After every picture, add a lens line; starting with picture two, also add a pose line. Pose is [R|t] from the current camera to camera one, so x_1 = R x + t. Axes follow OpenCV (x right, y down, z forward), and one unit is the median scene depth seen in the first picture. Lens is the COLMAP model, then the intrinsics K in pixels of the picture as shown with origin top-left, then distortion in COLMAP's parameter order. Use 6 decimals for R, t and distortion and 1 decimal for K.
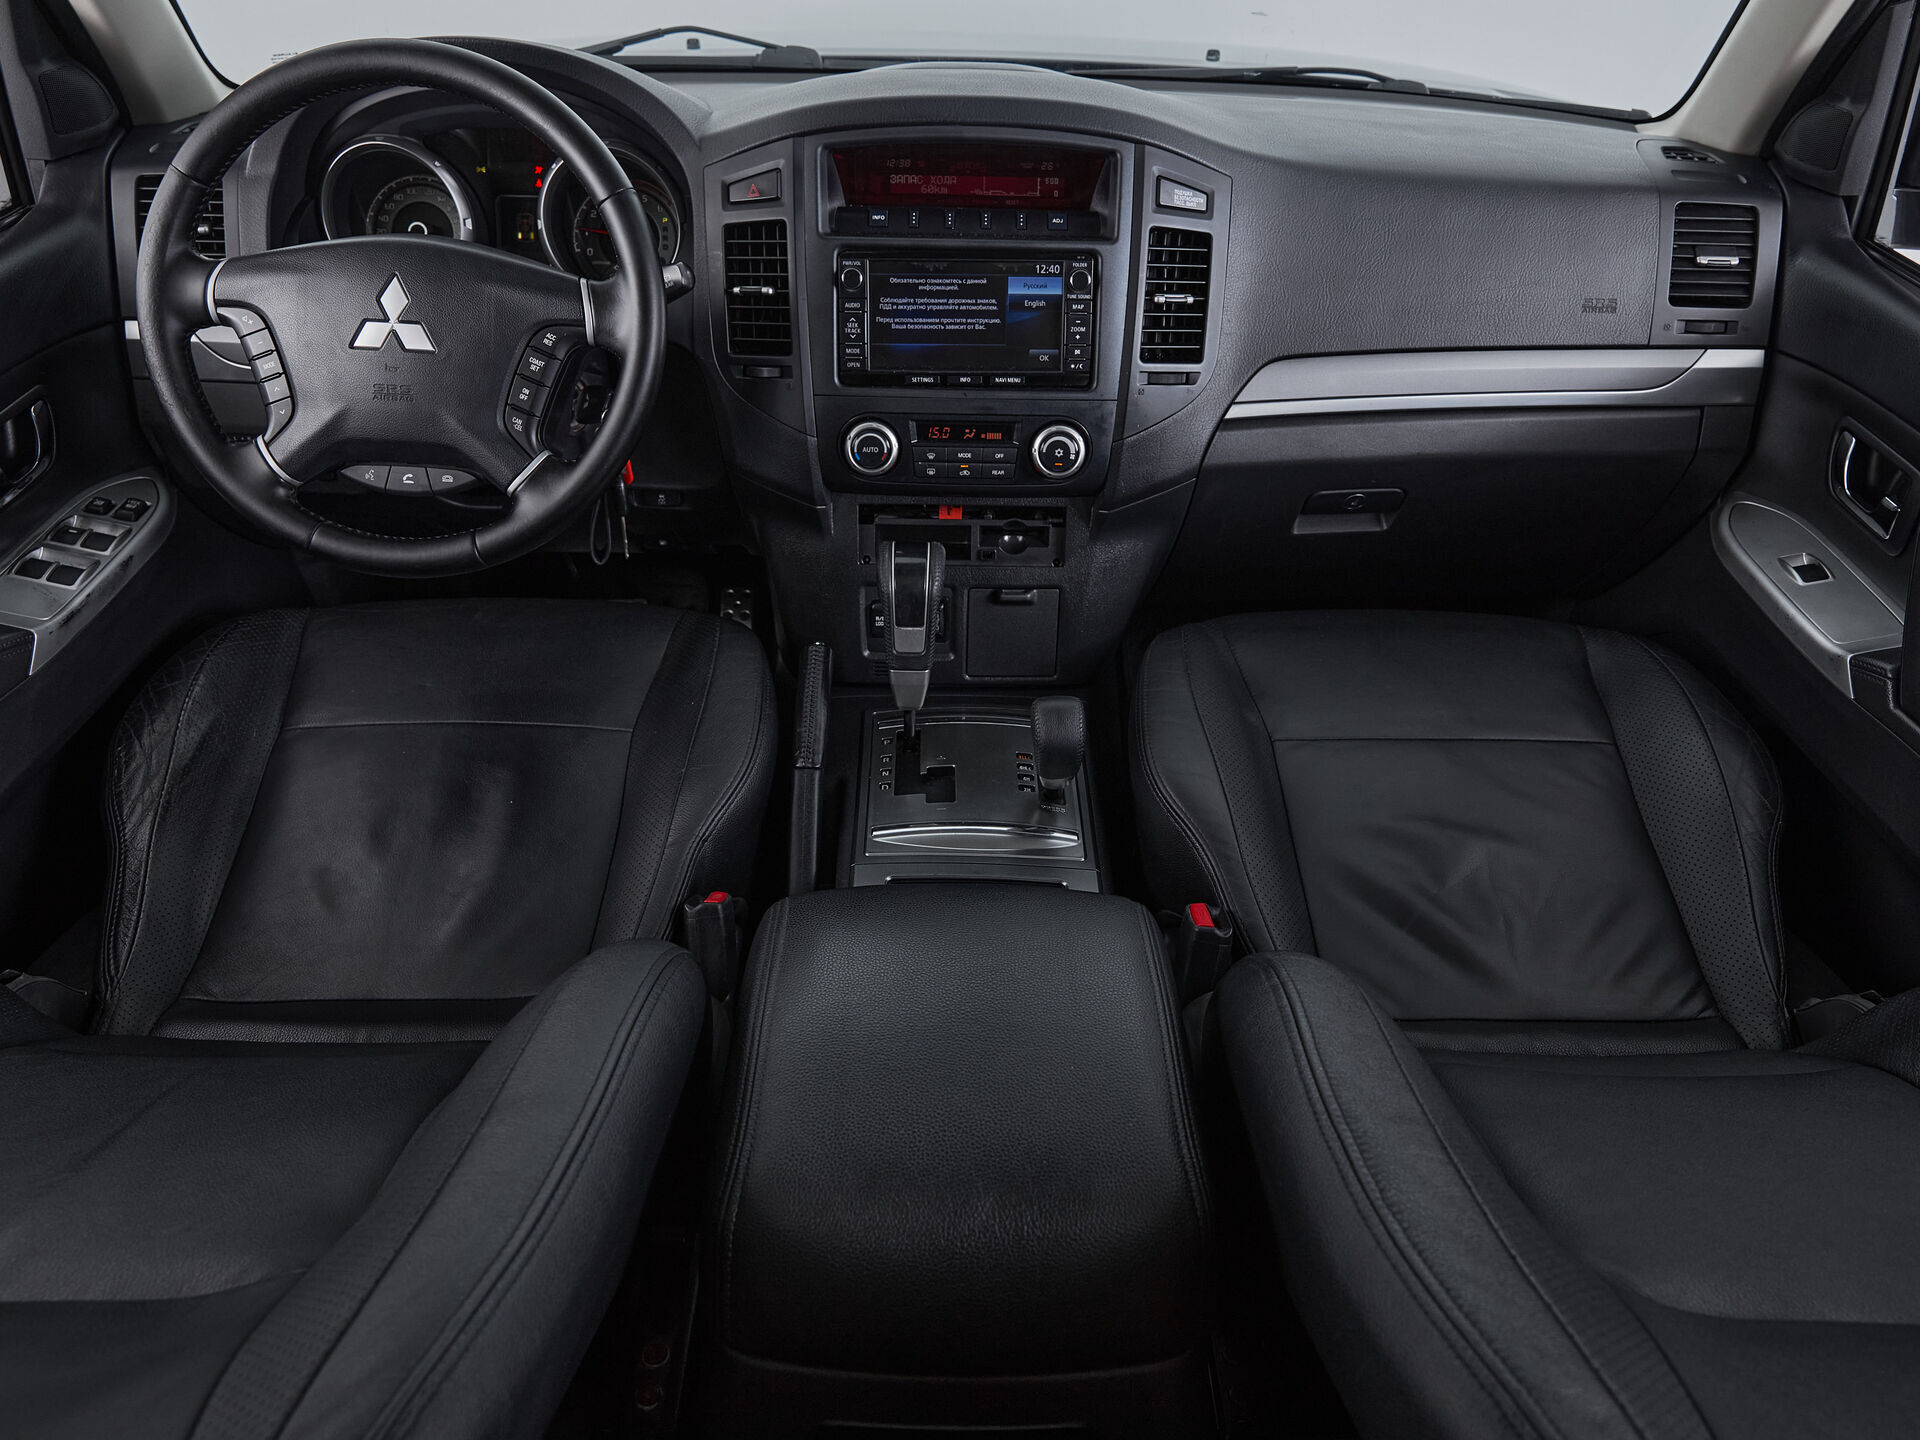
lens RADIAL K [[1453.9, 0, 965.1], [0, 1453.9, 725.9], [0, 0, 1]] dist [-0.010445, 0.001984]
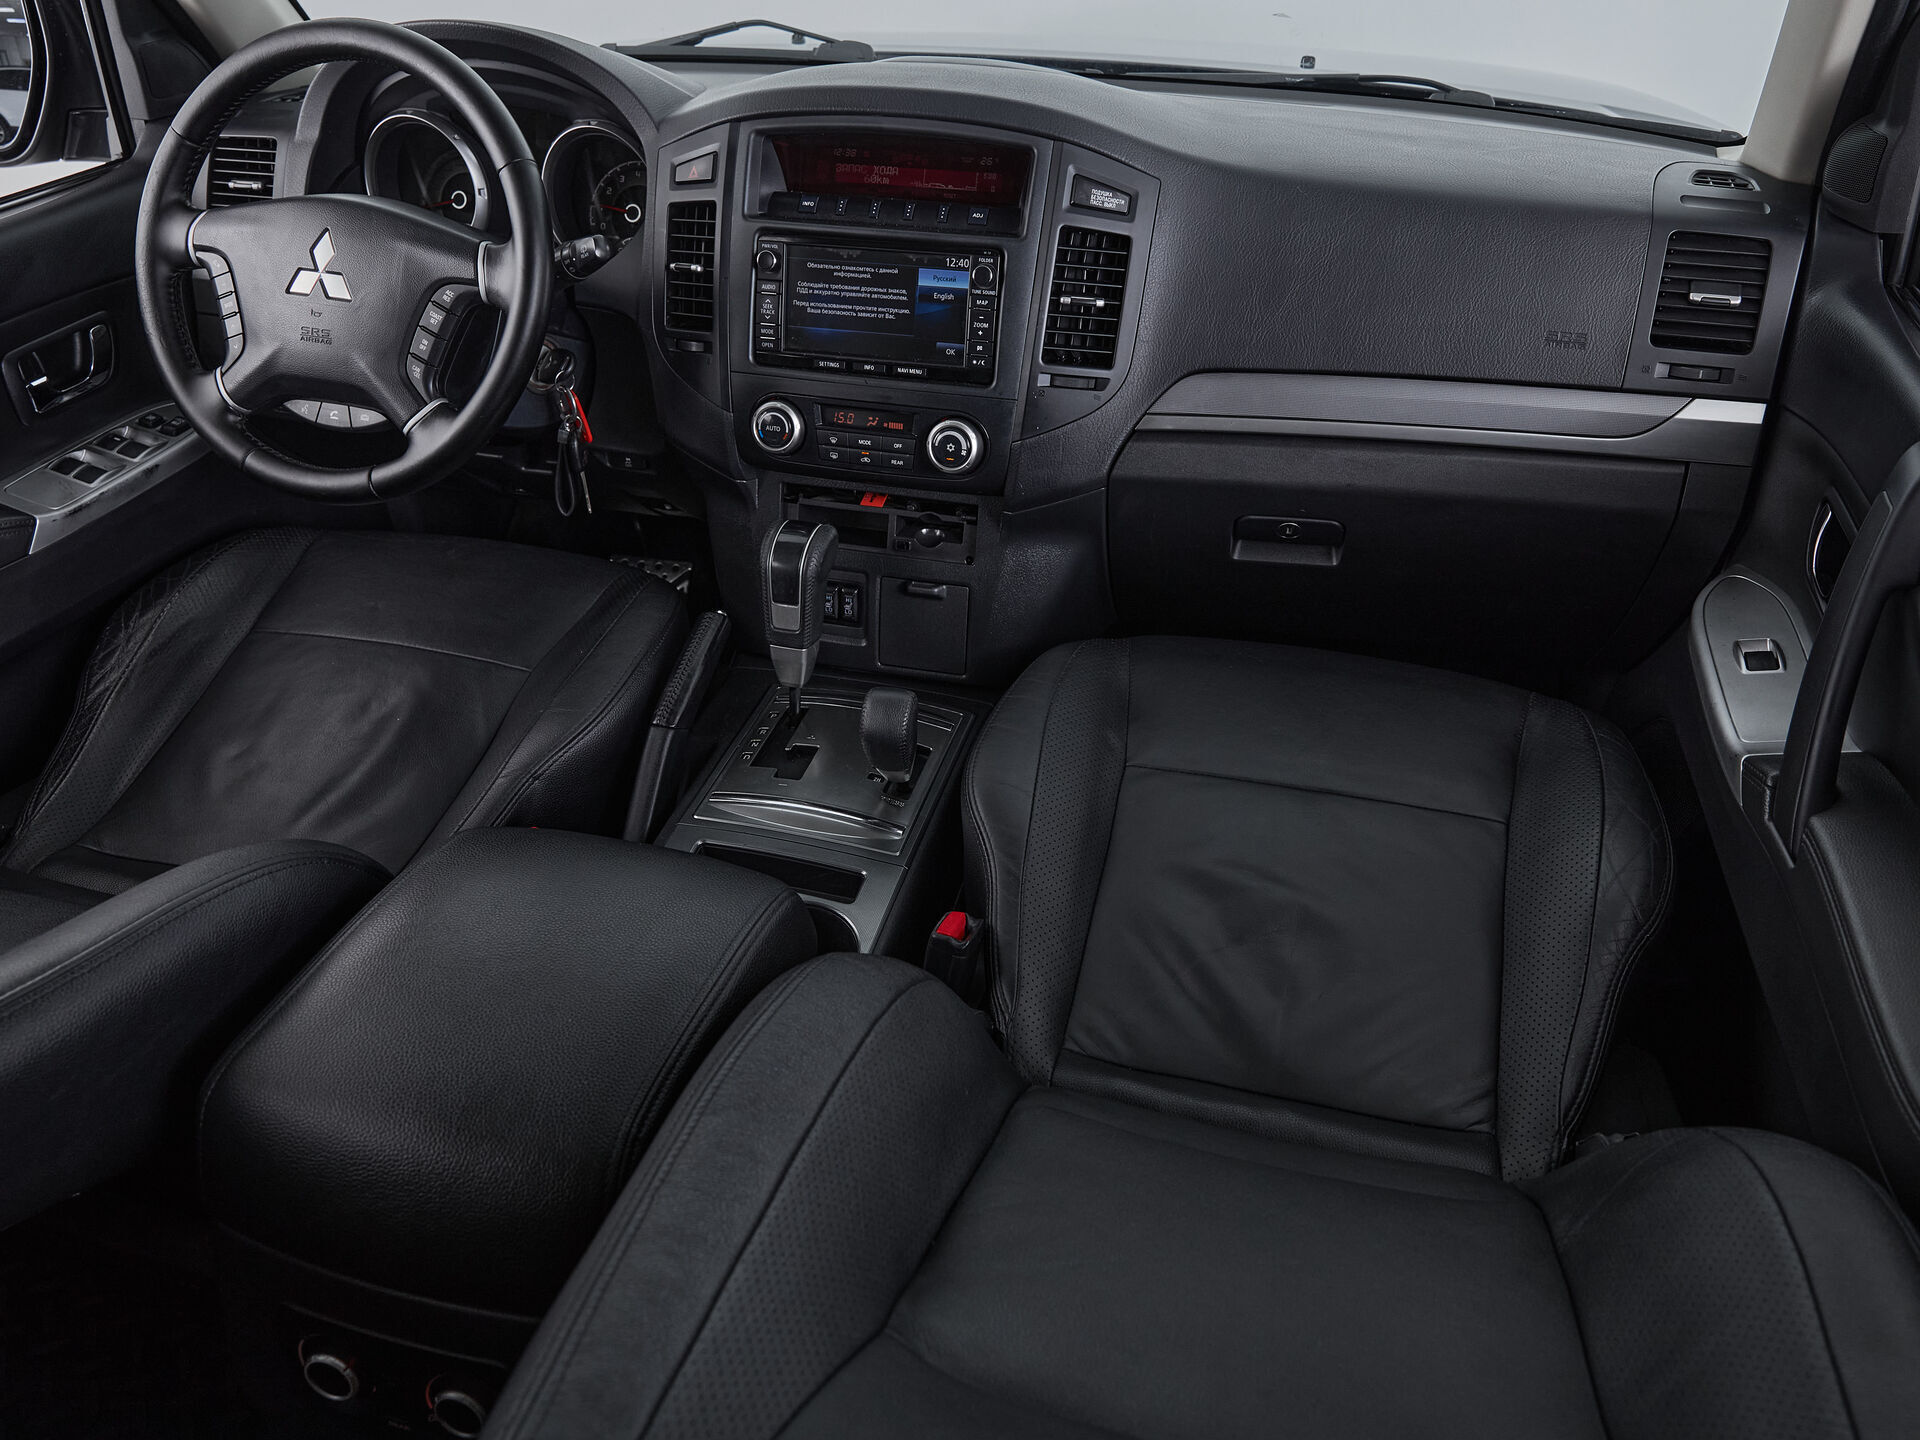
lens RADIAL K [[1453.9, 0, 963.0], [0, 1453.9, 720.7], [0, 0, 1]] dist [-0.010445, 0.001984]
pose [[0.961086, 0.133731, -0.241722, 0.337626], [-0.136543, 0.990621, 0.005157, -0.009495], [0.240145, 0.028050, 0.970332, 0.044189]]
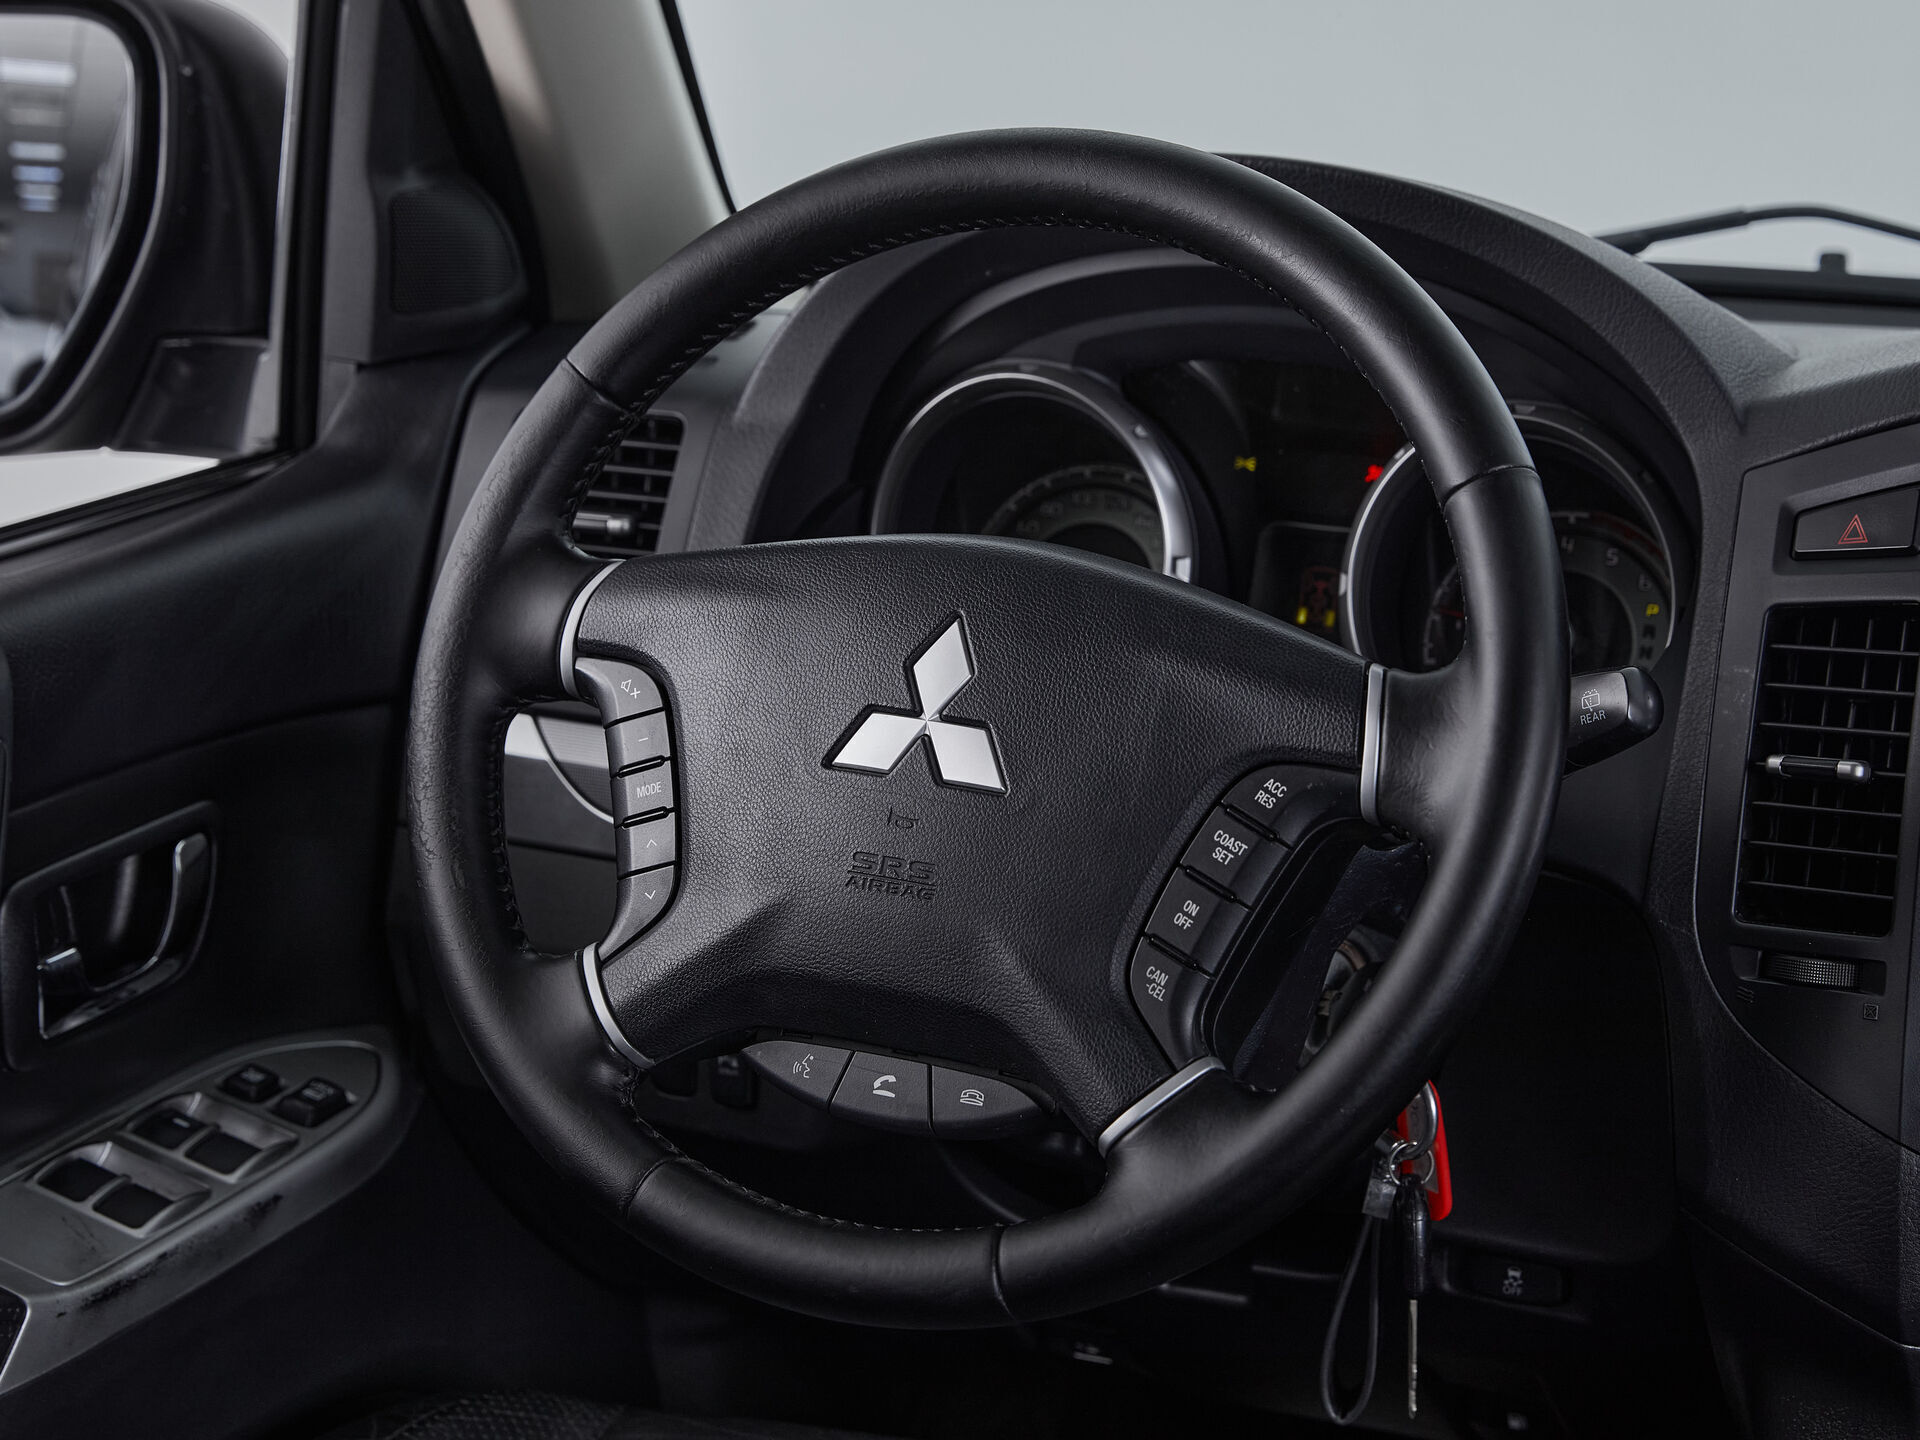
lens RADIAL K [[4006.2, 0, 949.7], [0, 4006.2, 732.8], [0, 0, 1]] dist [-0.080776, 0.000000]
pose [[0.909118, 0.091181, -0.406437, 0.076171], [-0.228870, 0.924604, -0.304509, 0.070282], [0.348028, 0.369856, 0.861443, -0.006097]]
